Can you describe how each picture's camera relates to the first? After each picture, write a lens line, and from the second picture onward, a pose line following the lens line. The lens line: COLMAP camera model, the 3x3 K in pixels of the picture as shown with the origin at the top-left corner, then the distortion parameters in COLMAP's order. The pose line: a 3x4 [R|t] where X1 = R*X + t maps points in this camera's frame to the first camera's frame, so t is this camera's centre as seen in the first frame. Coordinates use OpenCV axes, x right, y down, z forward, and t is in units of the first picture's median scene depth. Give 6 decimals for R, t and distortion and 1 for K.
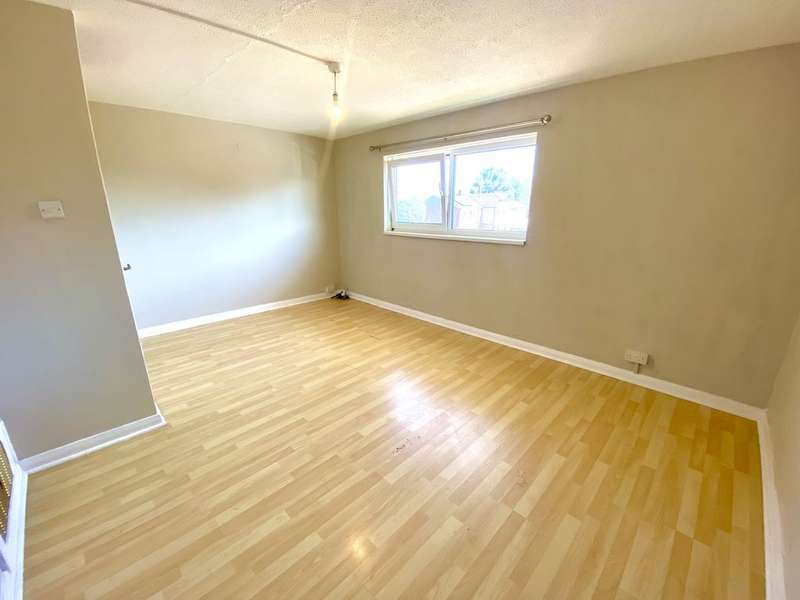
lens RADIAL K [[327.3, 0, 399.0], [0, 327.3, 301.1], [0, 0, 1]] dist [0.049793, -0.036875]
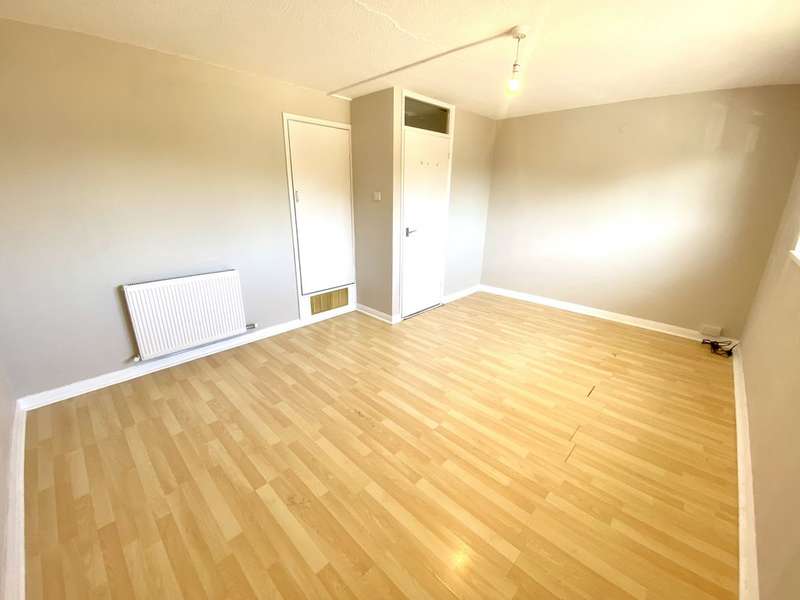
lens RADIAL K [[327.3, 0, 399.0], [0, 327.3, 301.1], [0, 0, 1]] dist [0.049793, -0.036875]
pose [[0.004678, 0.309039, -0.951038, 0.682369], [-0.285019, 0.912012, 0.294956, -0.193378], [0.958510, 0.269684, 0.092348, 0.666303]]
